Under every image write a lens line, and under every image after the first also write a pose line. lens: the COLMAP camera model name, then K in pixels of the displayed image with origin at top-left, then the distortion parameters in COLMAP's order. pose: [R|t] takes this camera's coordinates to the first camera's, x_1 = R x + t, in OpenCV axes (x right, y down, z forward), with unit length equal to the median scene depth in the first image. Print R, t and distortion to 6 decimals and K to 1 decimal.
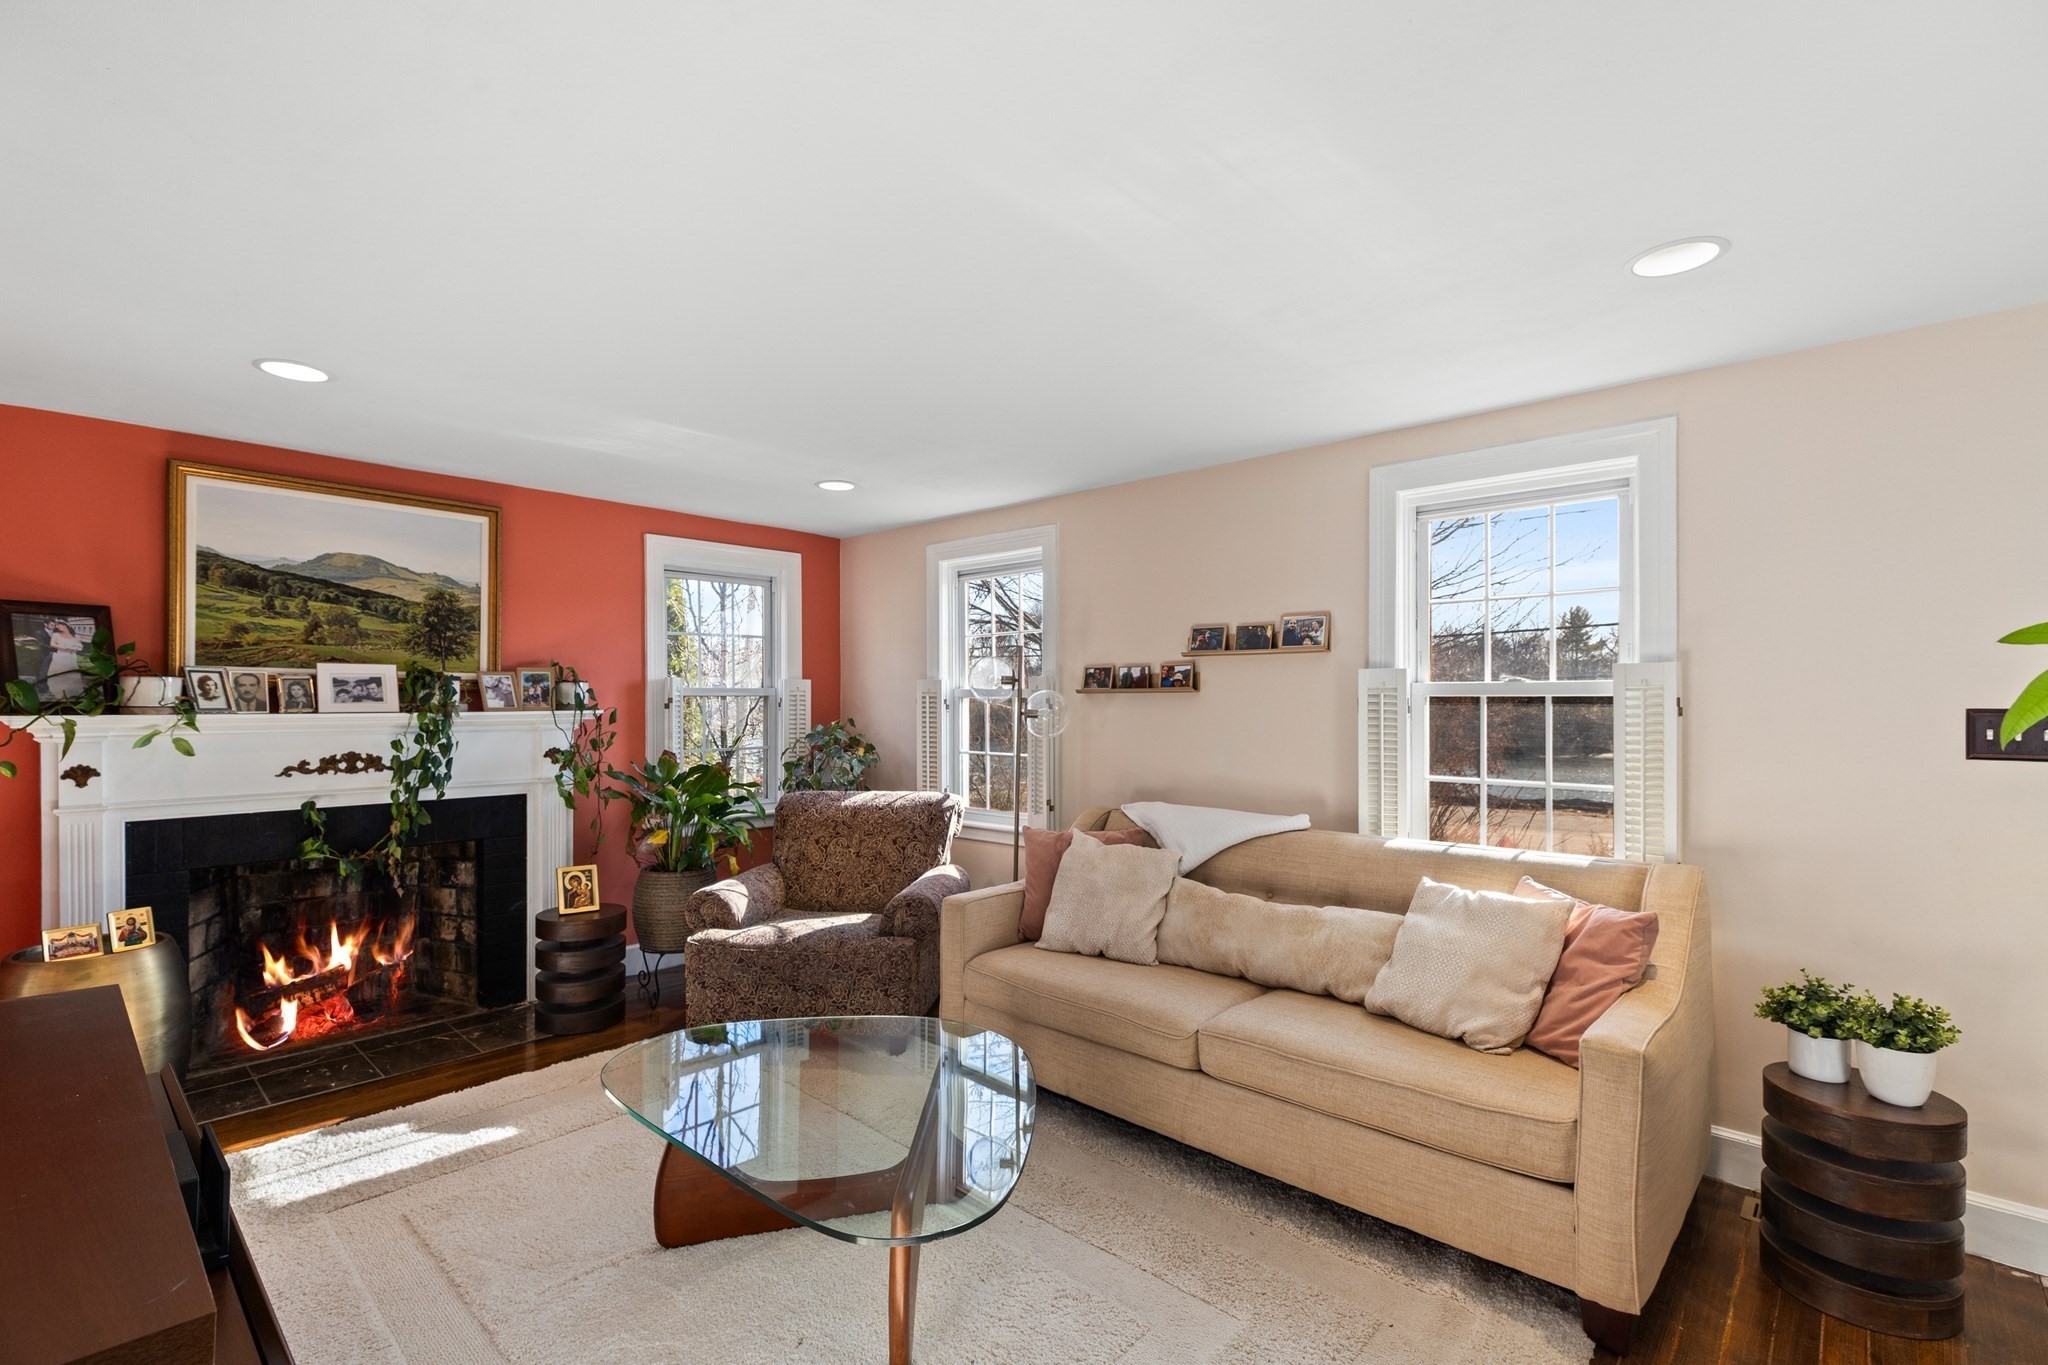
lens RADIAL K [[911.7, 0, 1006.6], [0, 911.7, 694.5], [0, 0, 1]] dist [-0.005529, -0.000698]
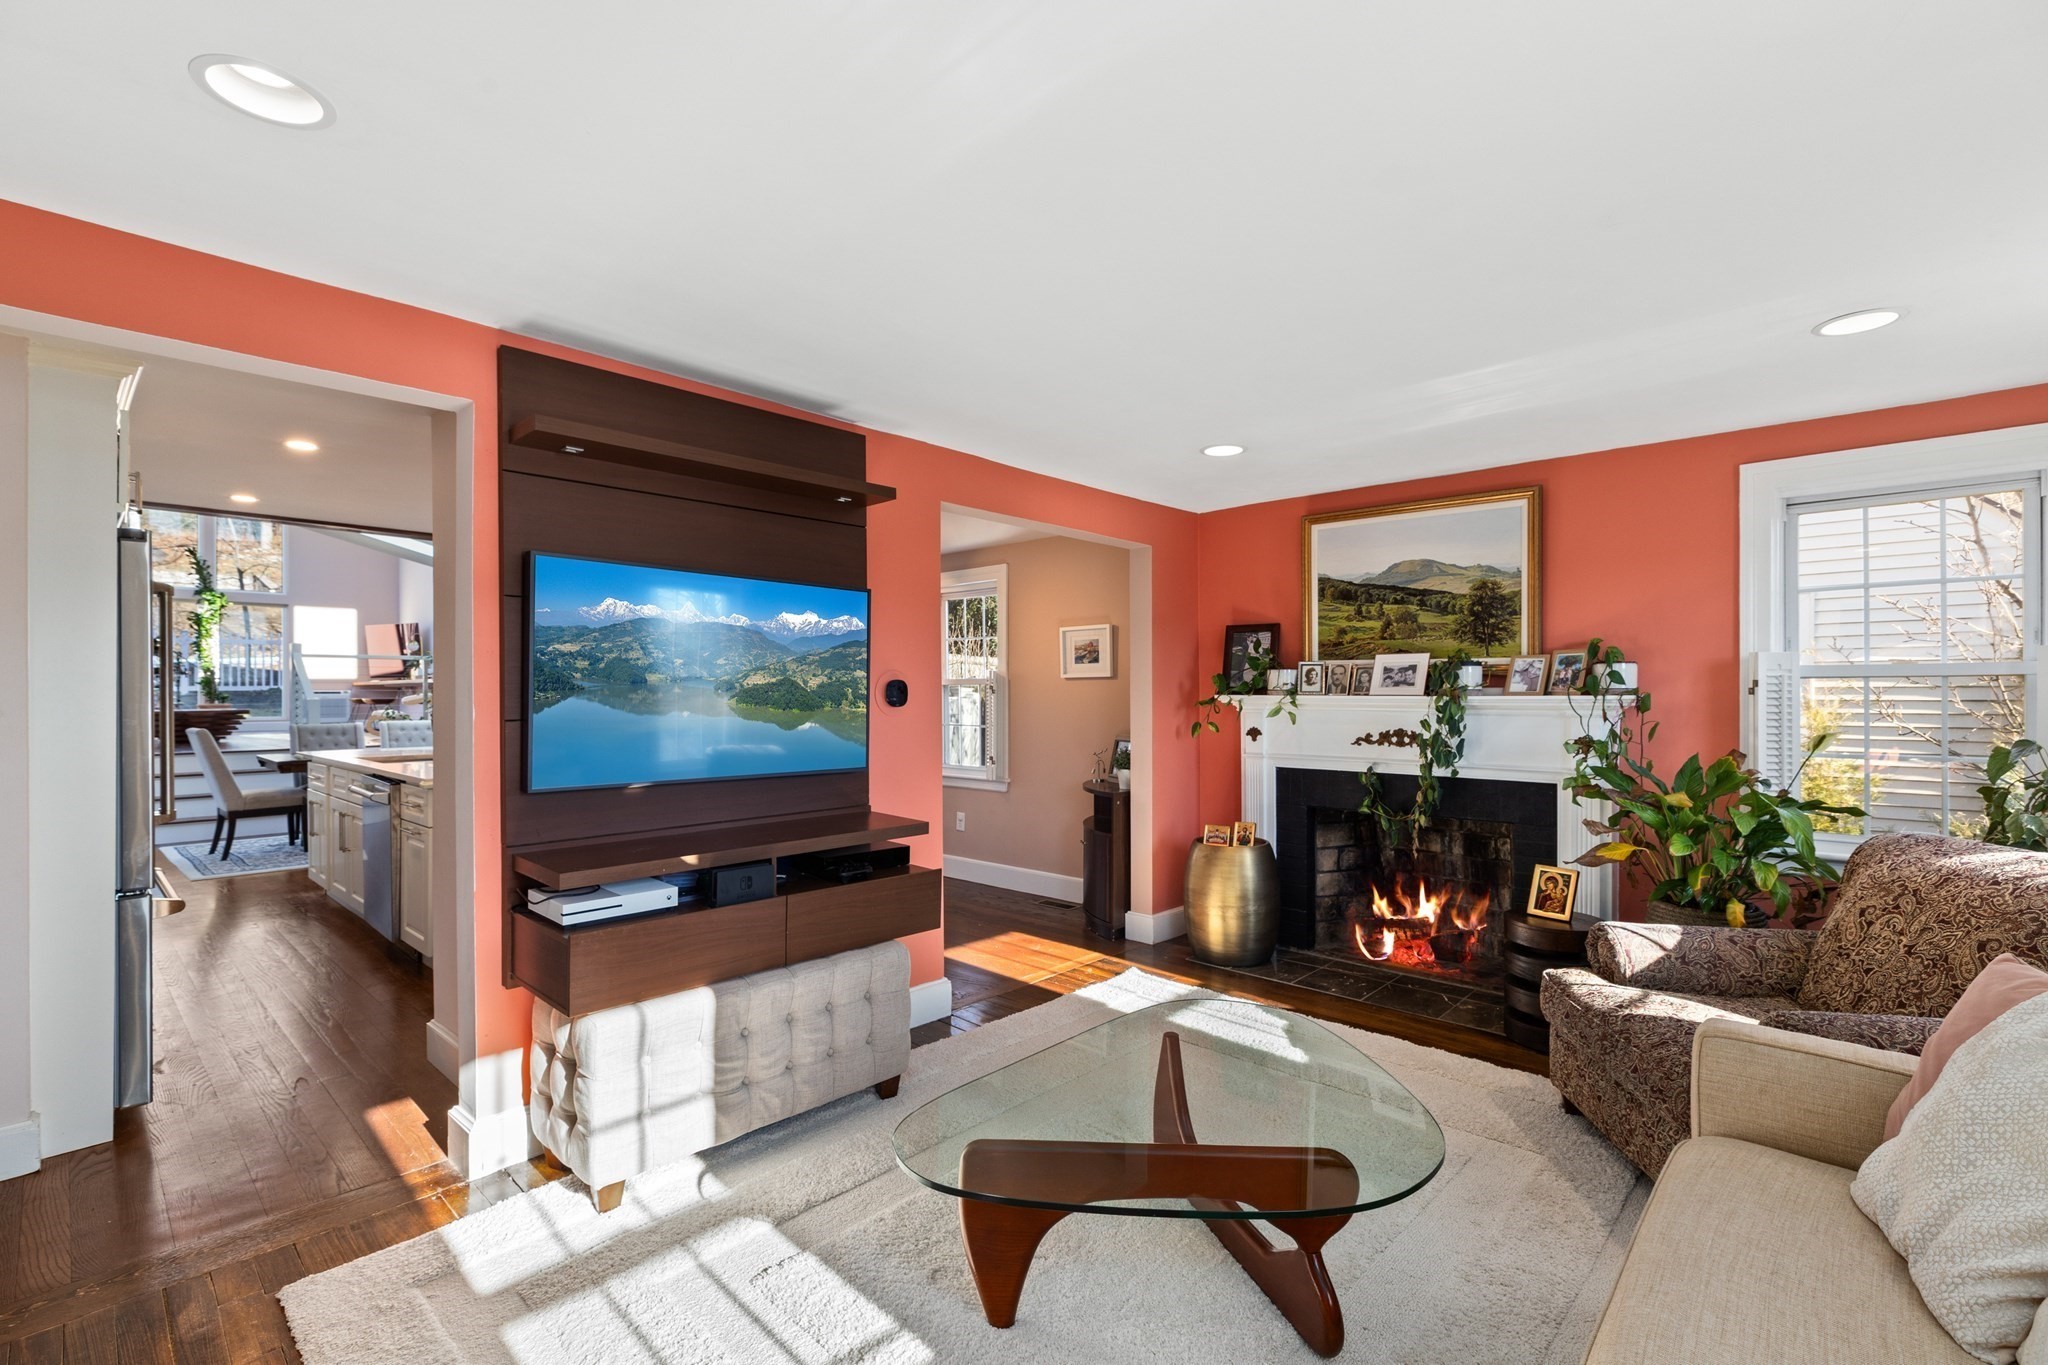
lens RADIAL K [[911.7, 0, 1013.7], [0, 911.7, 687.9], [0, 0, 1]] dist [-0.005529, -0.000698]
pose [[-0.019531, -0.008903, -0.999770, 0.467680], [0.000482, 0.999960, -0.008914, 0.020334], [0.999809, -0.000656, -0.019526, 0.517114]]
